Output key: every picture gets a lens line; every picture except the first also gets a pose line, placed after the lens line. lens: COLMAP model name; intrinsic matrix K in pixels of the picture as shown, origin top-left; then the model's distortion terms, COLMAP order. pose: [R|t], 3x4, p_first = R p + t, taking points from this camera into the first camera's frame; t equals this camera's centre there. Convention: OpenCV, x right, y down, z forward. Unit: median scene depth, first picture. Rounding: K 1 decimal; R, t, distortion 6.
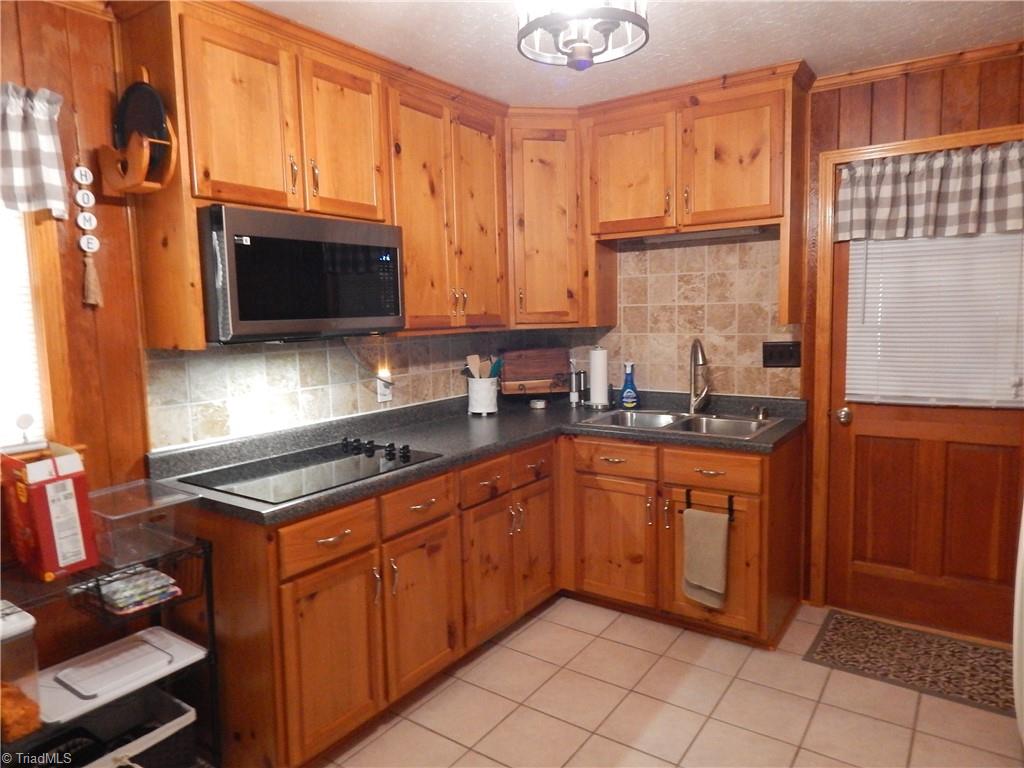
lens RADIAL K [[667.0, 0, 510.1], [0, 667.0, 381.8], [0, 0, 1]] dist [-0.002826, -0.006414]
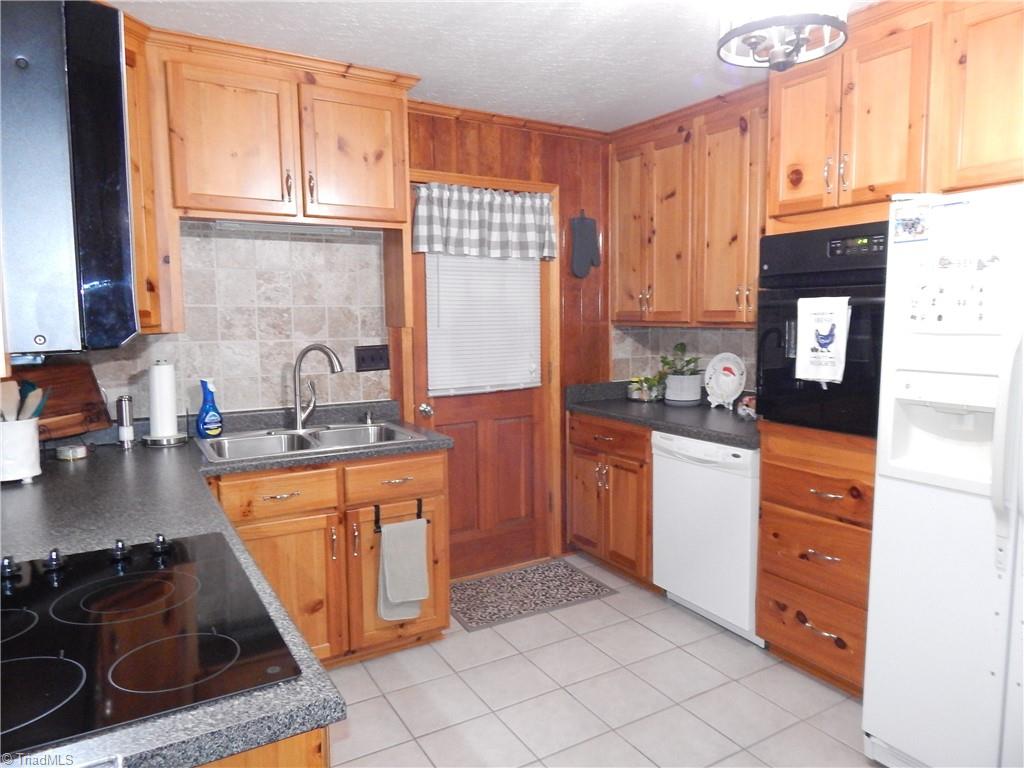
lens RADIAL K [[667.0, 0, 509.4], [0, 667.0, 383.3], [0, 0, 1]] dist [-0.002826, -0.006414]
pose [[0.411321, -0.071650, 0.908670, -0.419088], [0.095341, 0.994819, 0.035286, -0.018210], [-0.906491, 0.072119, 0.416021, 0.381758]]
